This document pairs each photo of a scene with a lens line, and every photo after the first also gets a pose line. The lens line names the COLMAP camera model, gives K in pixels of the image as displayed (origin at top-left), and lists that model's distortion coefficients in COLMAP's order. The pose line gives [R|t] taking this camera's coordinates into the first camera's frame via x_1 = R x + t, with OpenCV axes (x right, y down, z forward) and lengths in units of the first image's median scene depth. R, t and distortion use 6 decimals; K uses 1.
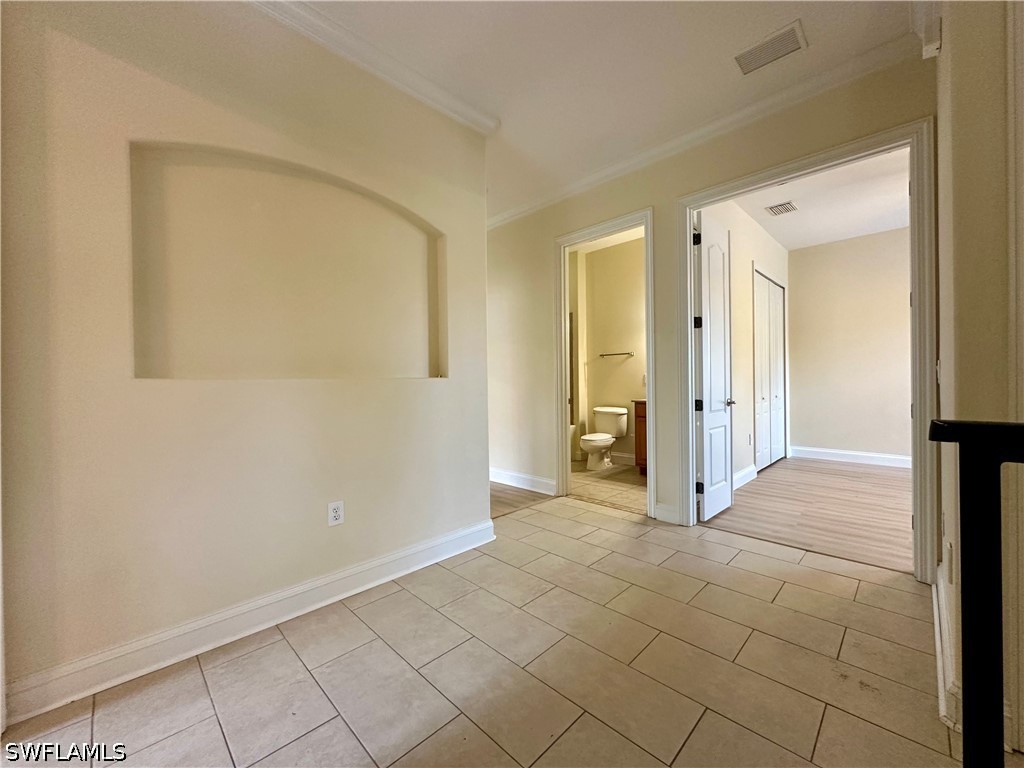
lens RADIAL K [[409.5, 0, 512.0], [0, 409.5, 384.0], [0, 0, 1]] dist [-0.002368, 0.000892]
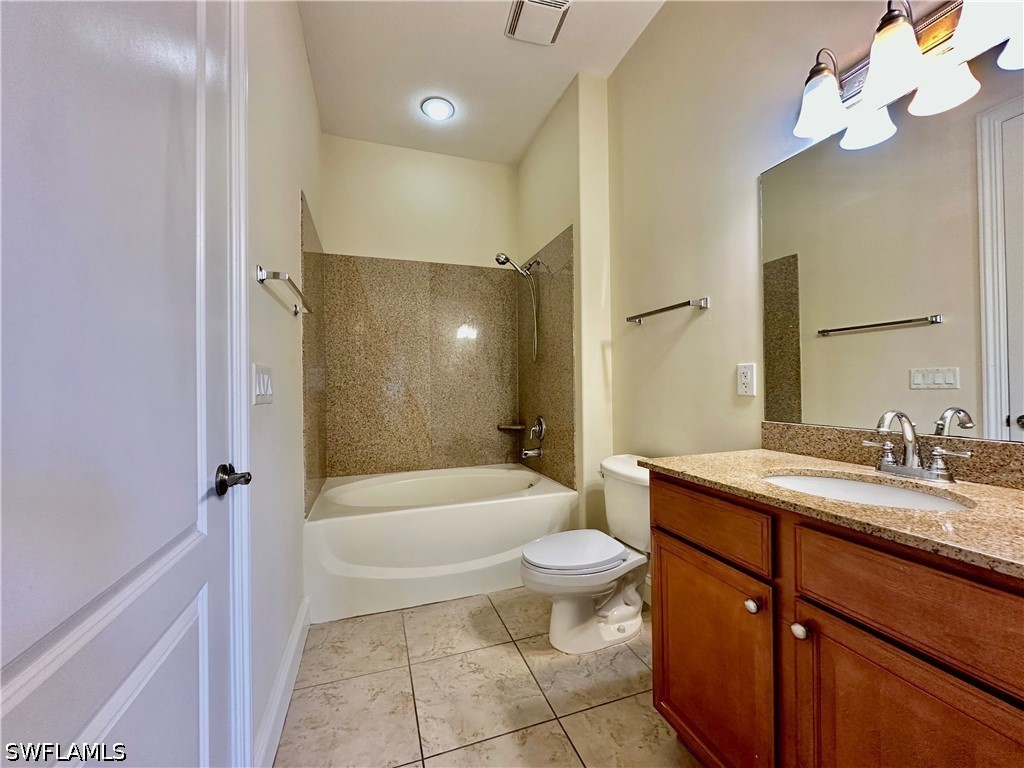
lens RADIAL K [[409.5, 0, 512.0], [0, 409.5, 384.0], [0, 0, 1]] dist [-0.002368, 0.000892]
pose [[0.898087, -0.001121, -0.439816, 0.278907], [-0.001919, 0.999977, -0.006468, -0.006646], [0.439814, 0.006652, 0.898064, 0.593703]]
